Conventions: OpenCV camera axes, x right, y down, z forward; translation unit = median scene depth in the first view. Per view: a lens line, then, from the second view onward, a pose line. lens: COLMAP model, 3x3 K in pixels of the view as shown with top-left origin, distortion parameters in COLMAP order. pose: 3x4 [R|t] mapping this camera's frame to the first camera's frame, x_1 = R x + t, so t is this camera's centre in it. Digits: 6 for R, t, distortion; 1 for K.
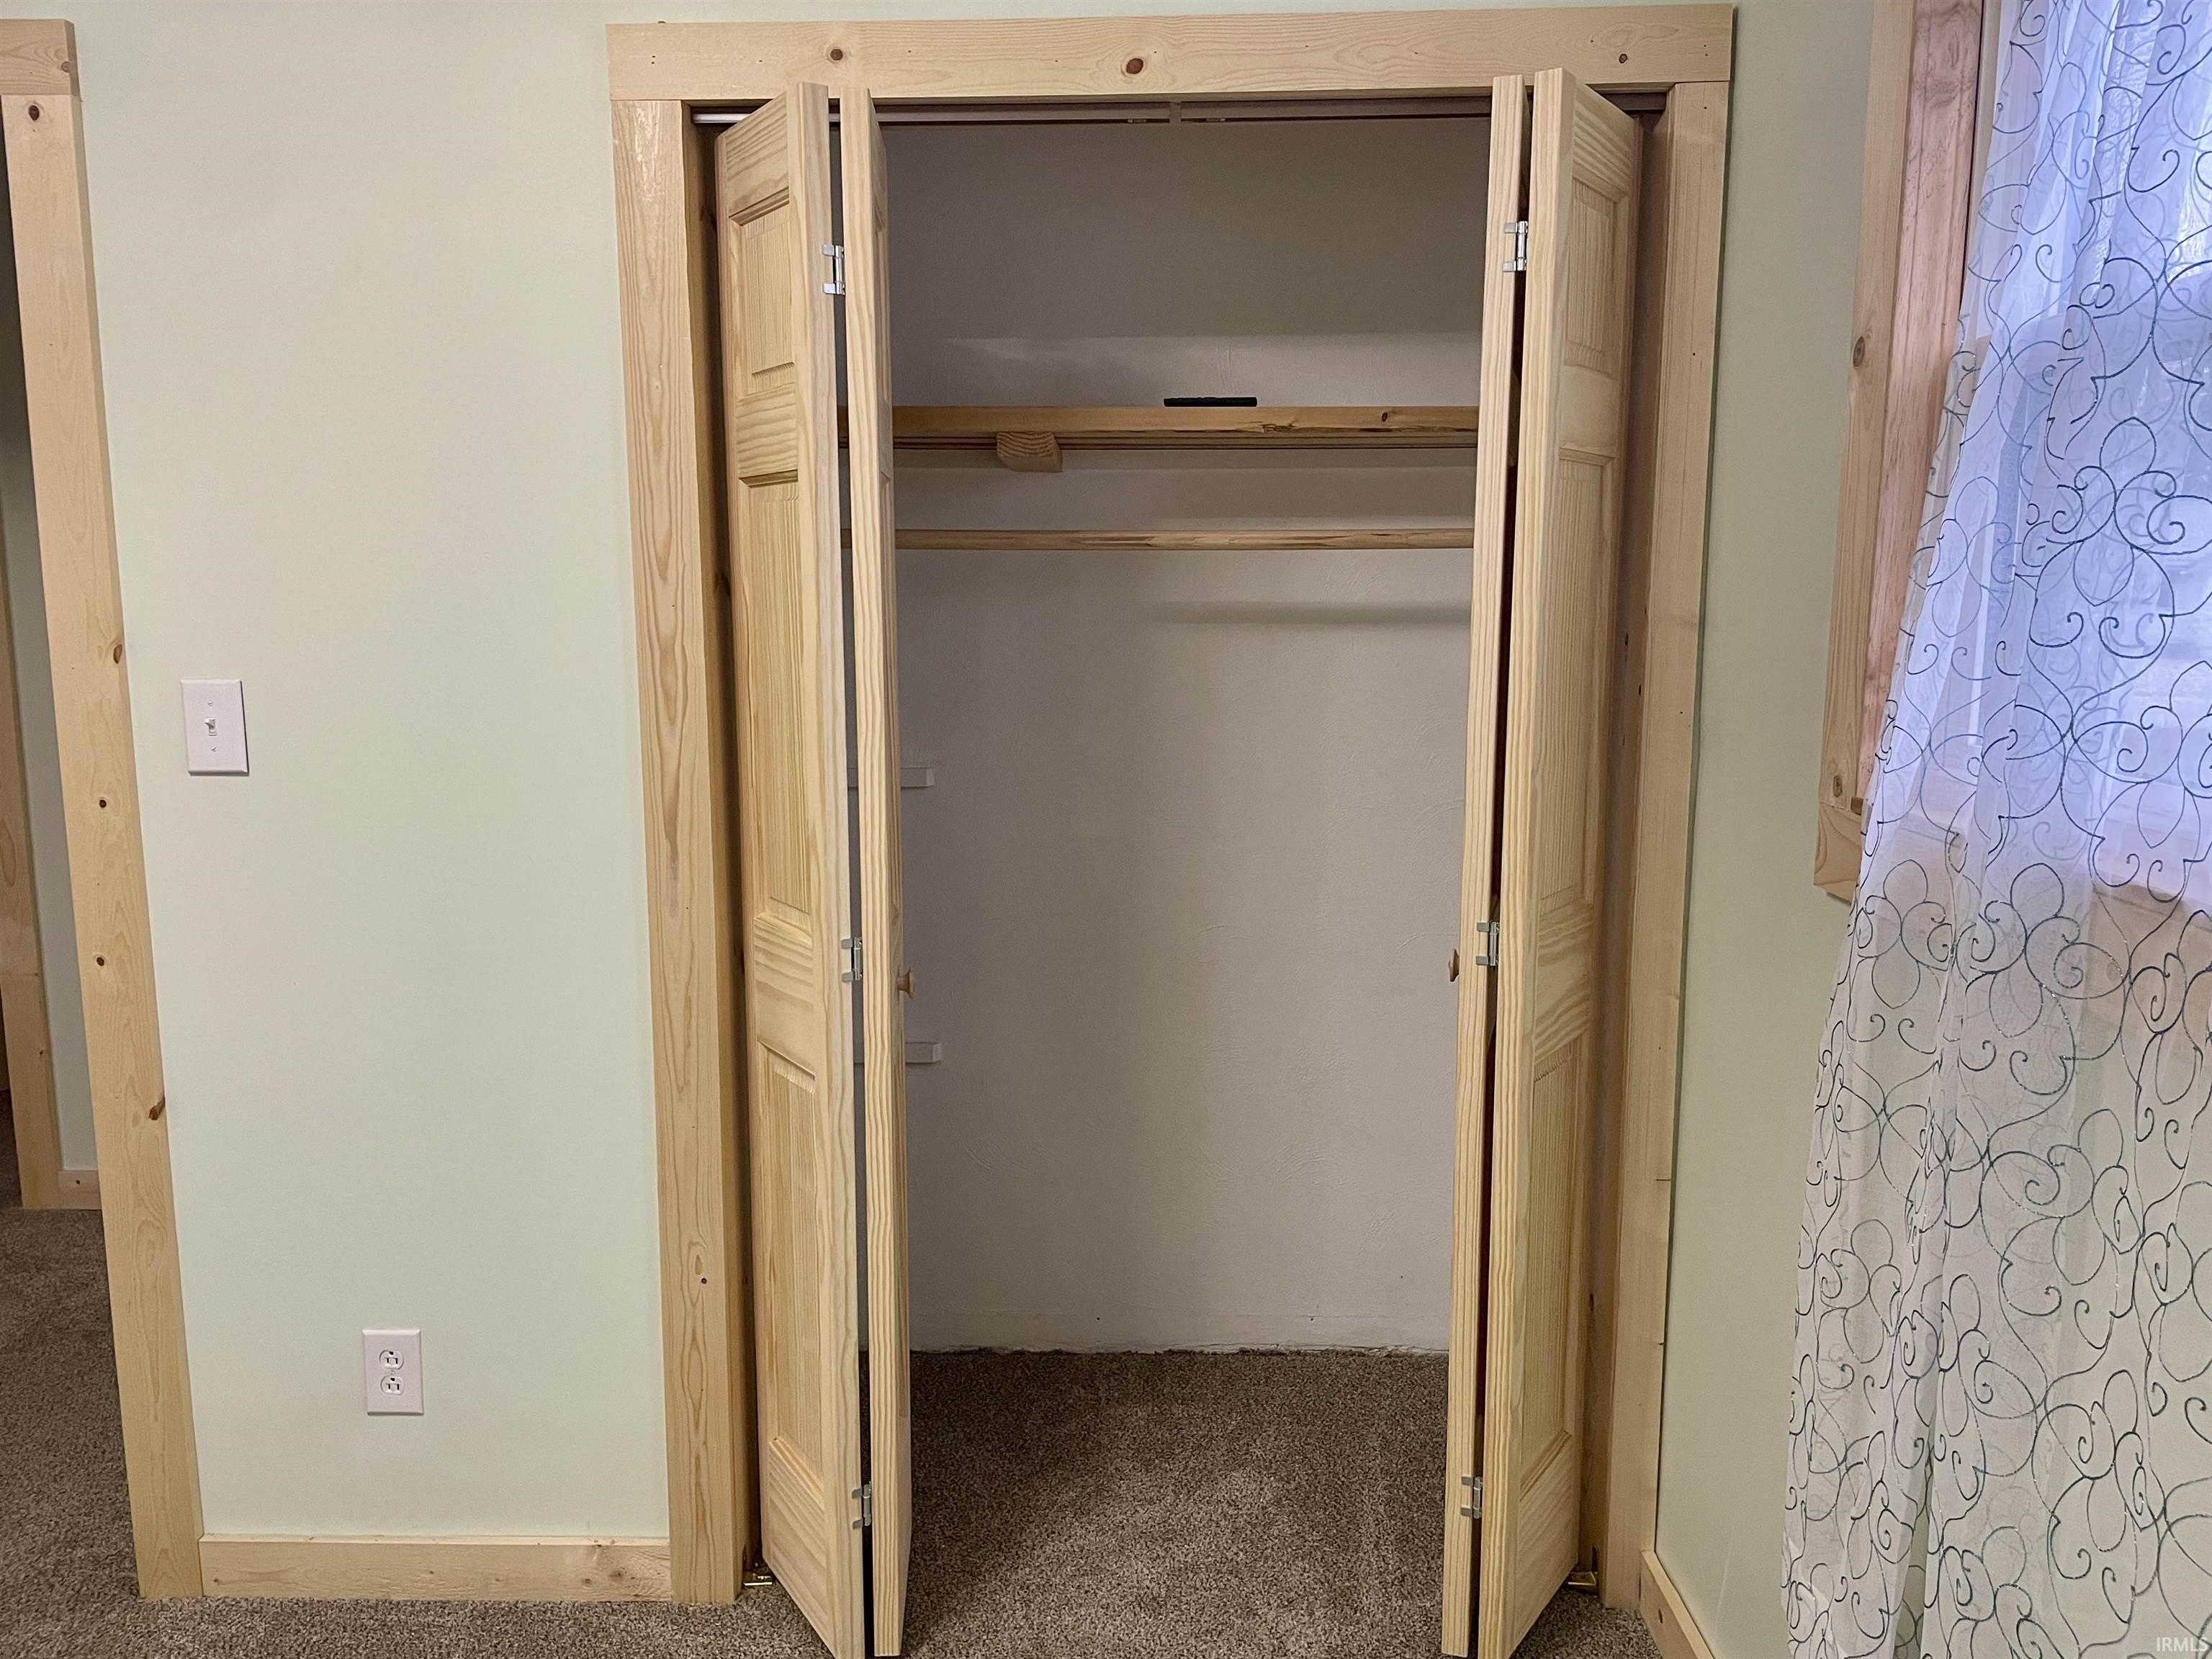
lens RADIAL K [[1646.4, 0, 1104.6], [0, 1646.4, 827.0], [0, 0, 1]] dist [0.038482, -0.059225]
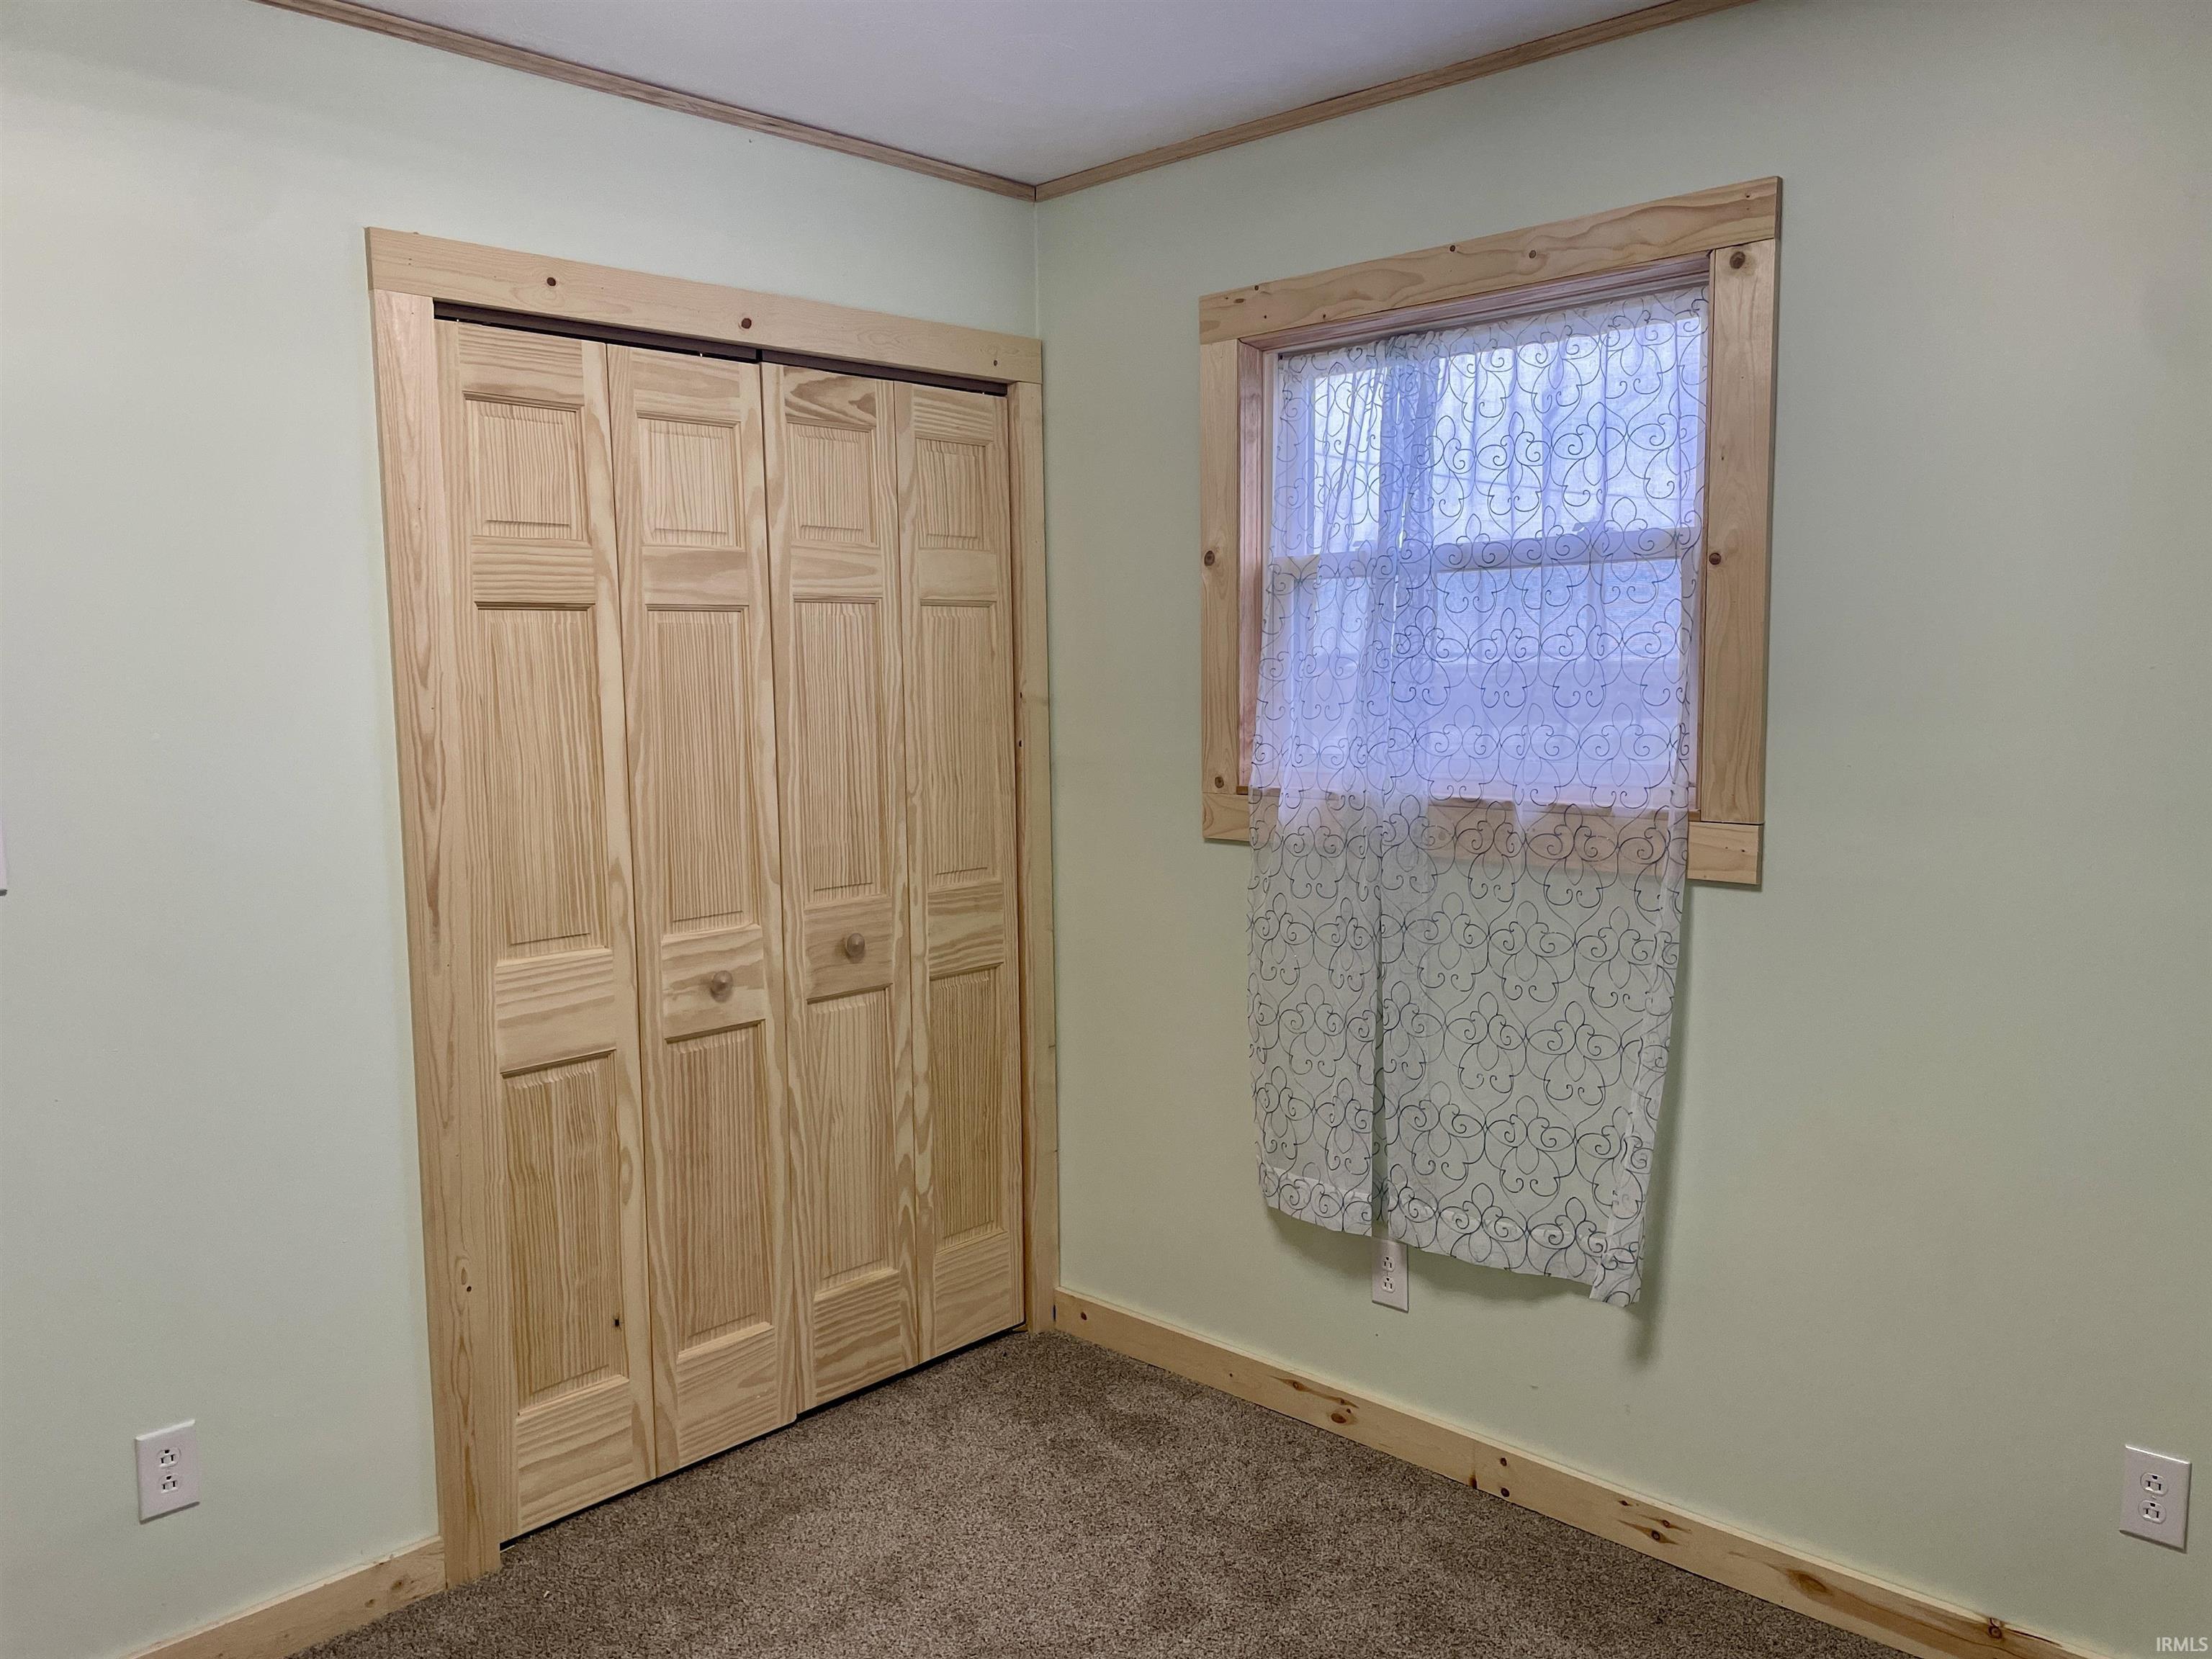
lens RADIAL K [[1646.4, 0, 1107.6], [0, 1646.4, 830.7], [0, 0, 1]] dist [0.038482, -0.059225]
pose [[0.677980, -0.081735, 0.730522, -0.792821], [0.121606, 0.992577, -0.001805, 0.013584], [-0.724952, 0.090060, 0.682886, -0.149529]]
